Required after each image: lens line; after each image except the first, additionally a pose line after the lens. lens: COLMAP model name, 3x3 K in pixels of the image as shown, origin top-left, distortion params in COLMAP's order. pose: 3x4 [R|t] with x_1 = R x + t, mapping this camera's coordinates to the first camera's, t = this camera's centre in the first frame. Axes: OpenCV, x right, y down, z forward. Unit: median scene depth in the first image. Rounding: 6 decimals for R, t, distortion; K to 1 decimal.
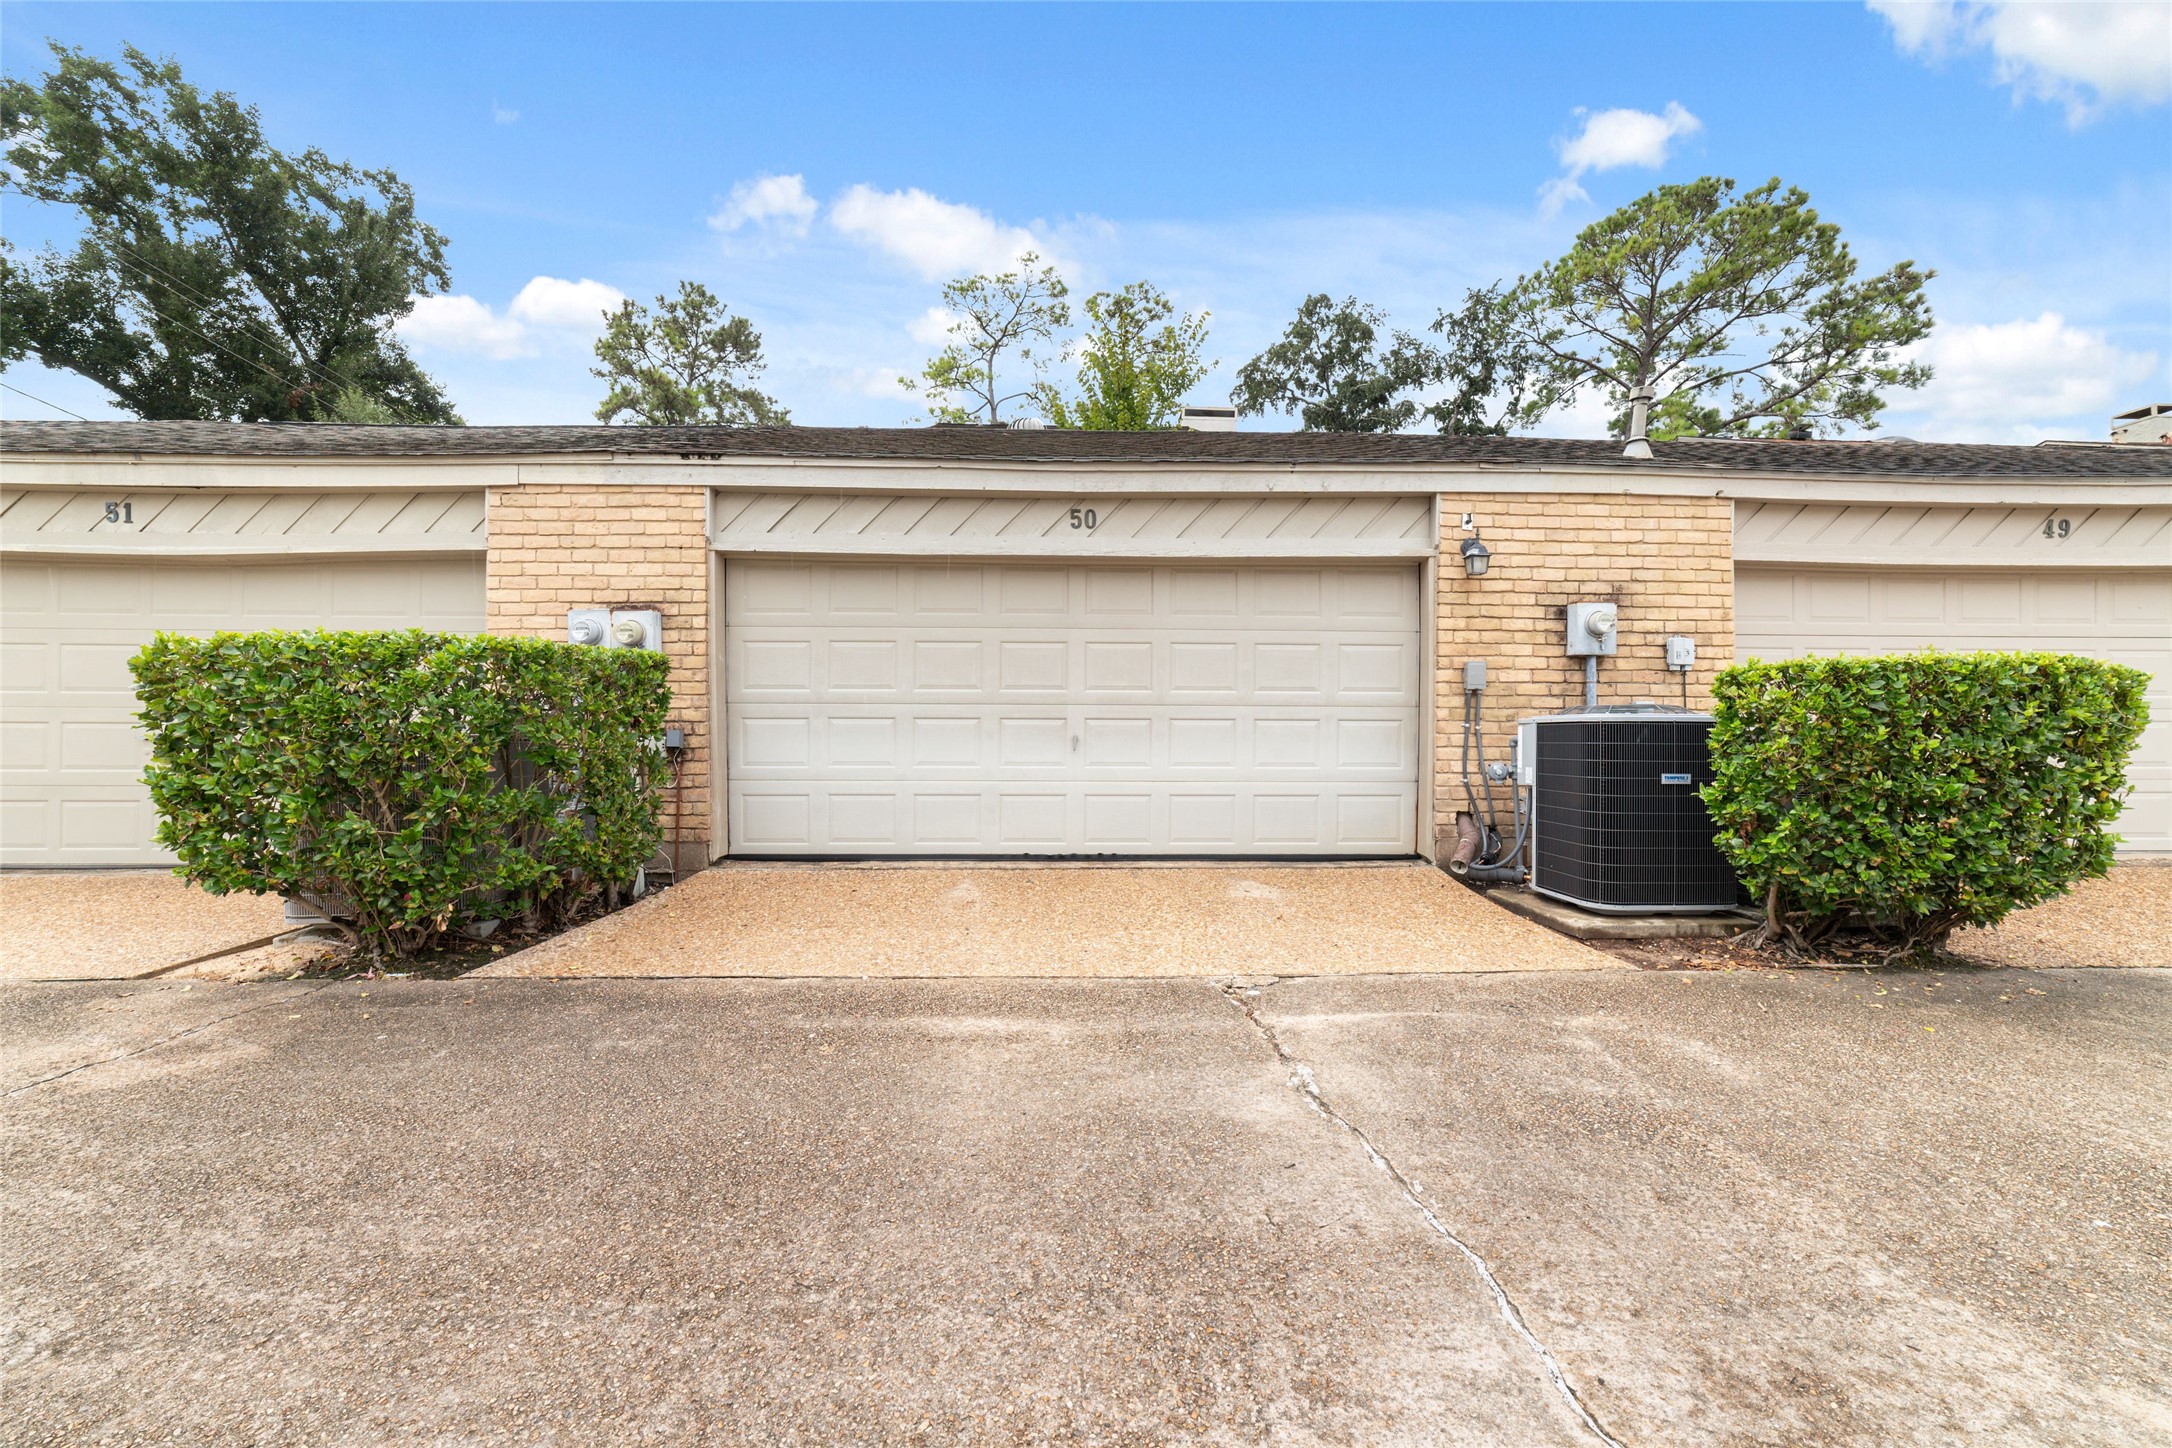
lens RADIAL K [[833.0, 0, 1085.7], [0, 833.0, 729.8], [0, 0, 1]] dist [-0.021228, 0.007925]
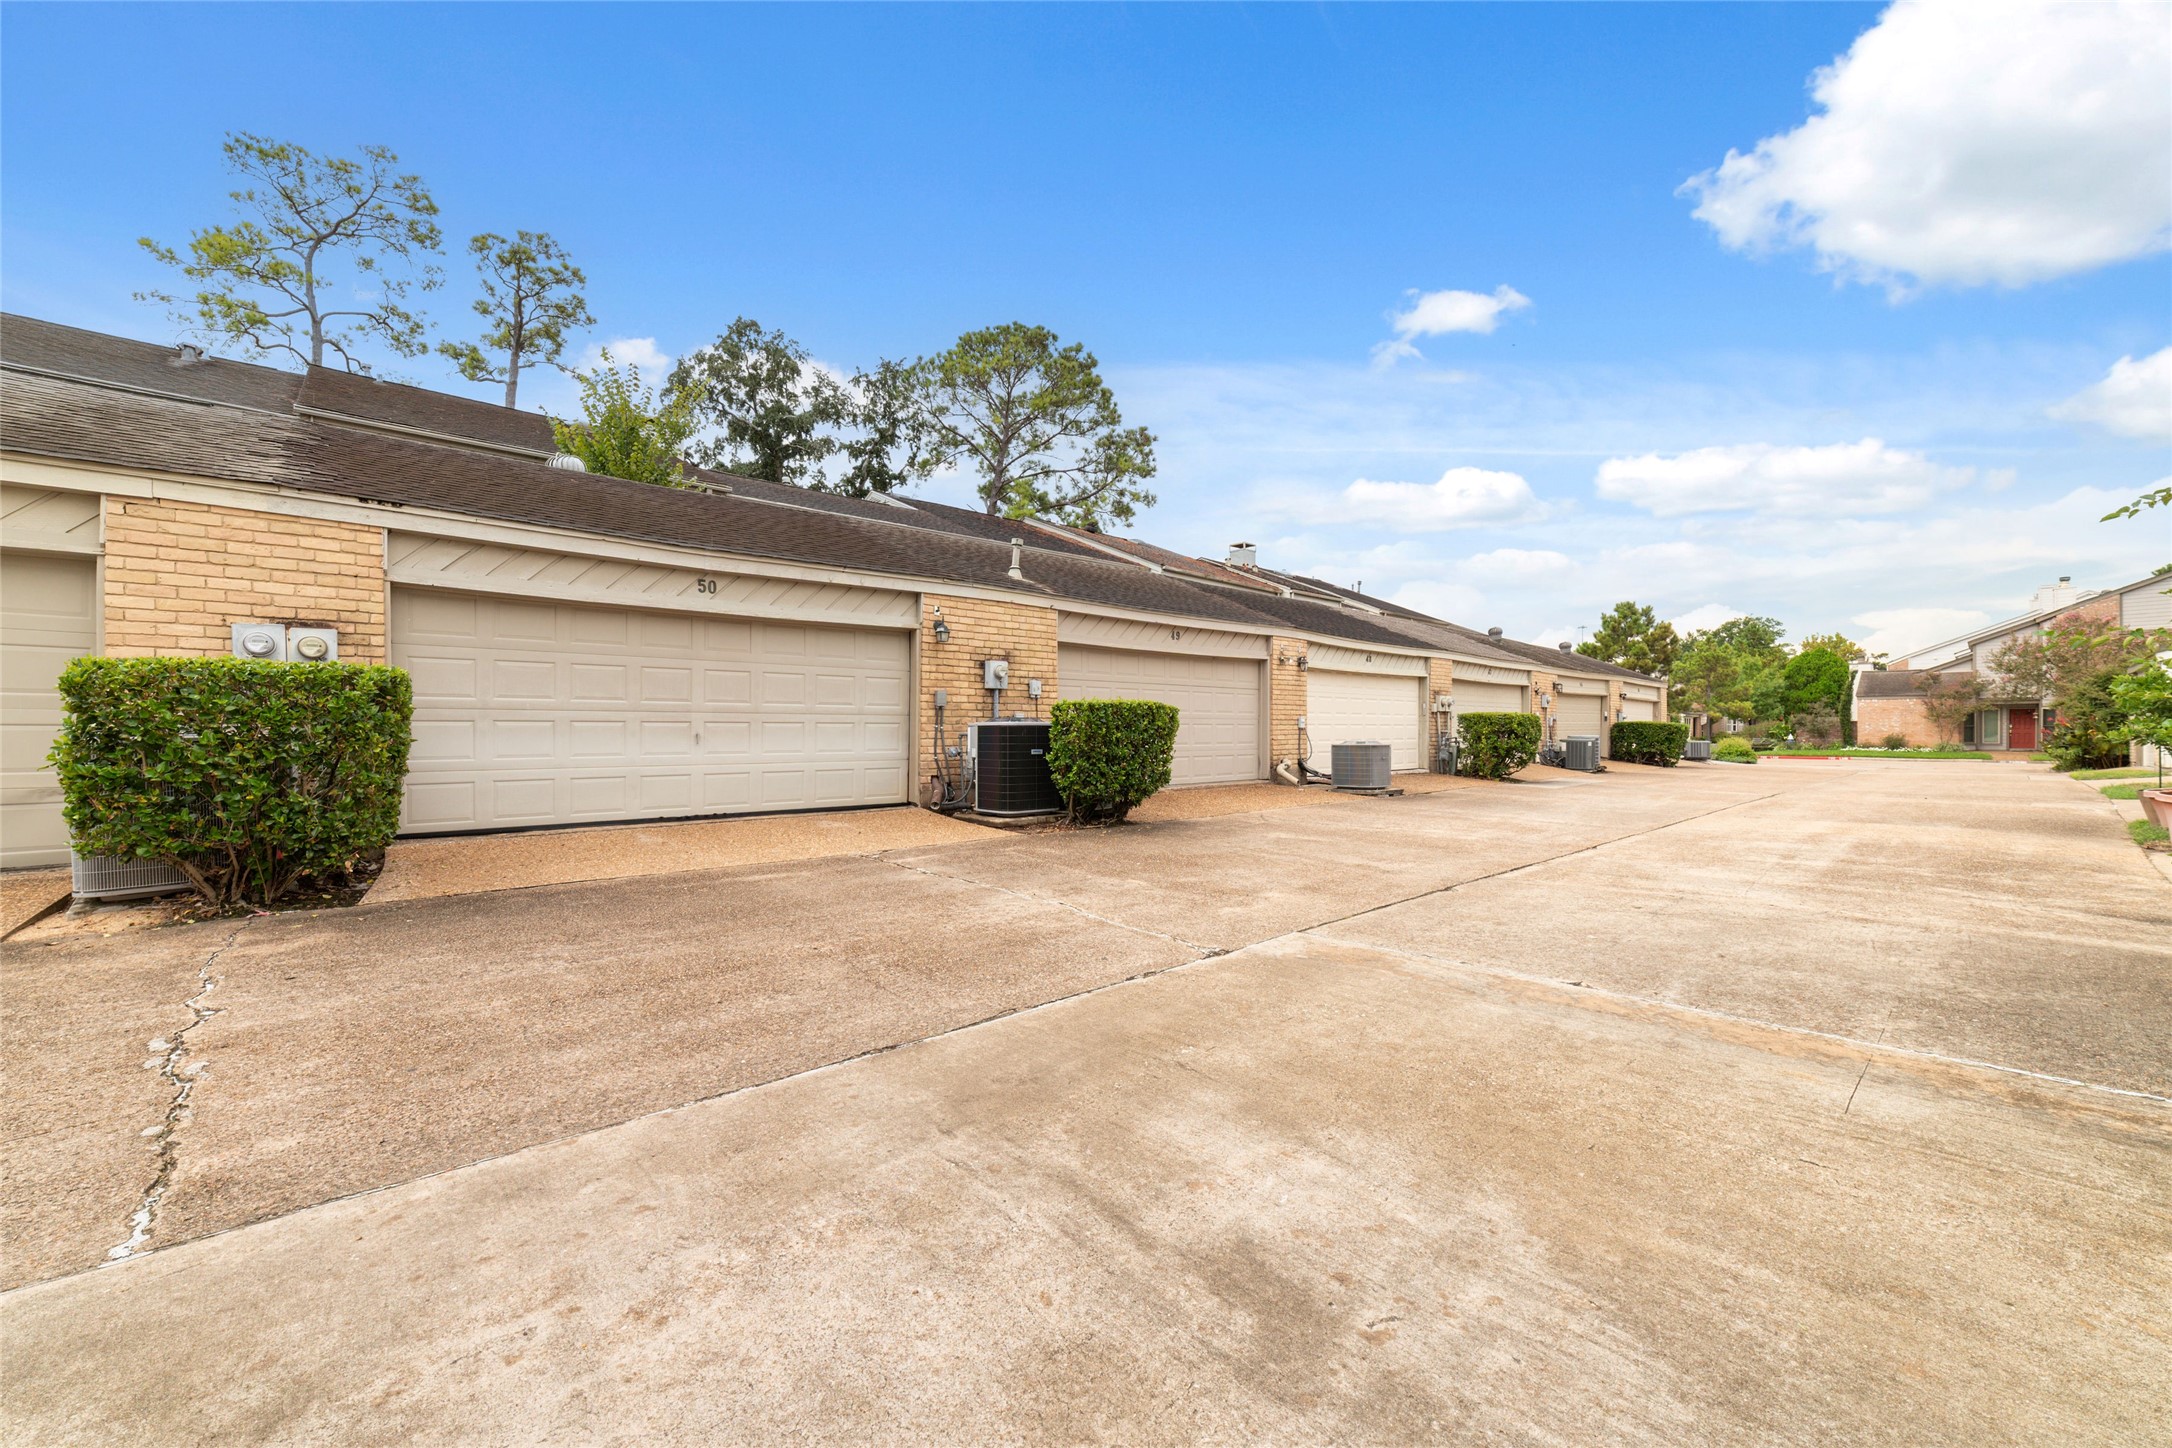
lens RADIAL K [[833.0, 0, 1087.8], [0, 833.0, 723.0], [0, 0, 1]] dist [-0.021228, 0.007925]
pose [[0.761507, 0.002580, 0.648152, -0.428548], [-0.000404, 0.999994, -0.003506, -0.006434], [-0.648157, 0.002408, 0.761503, -0.537541]]
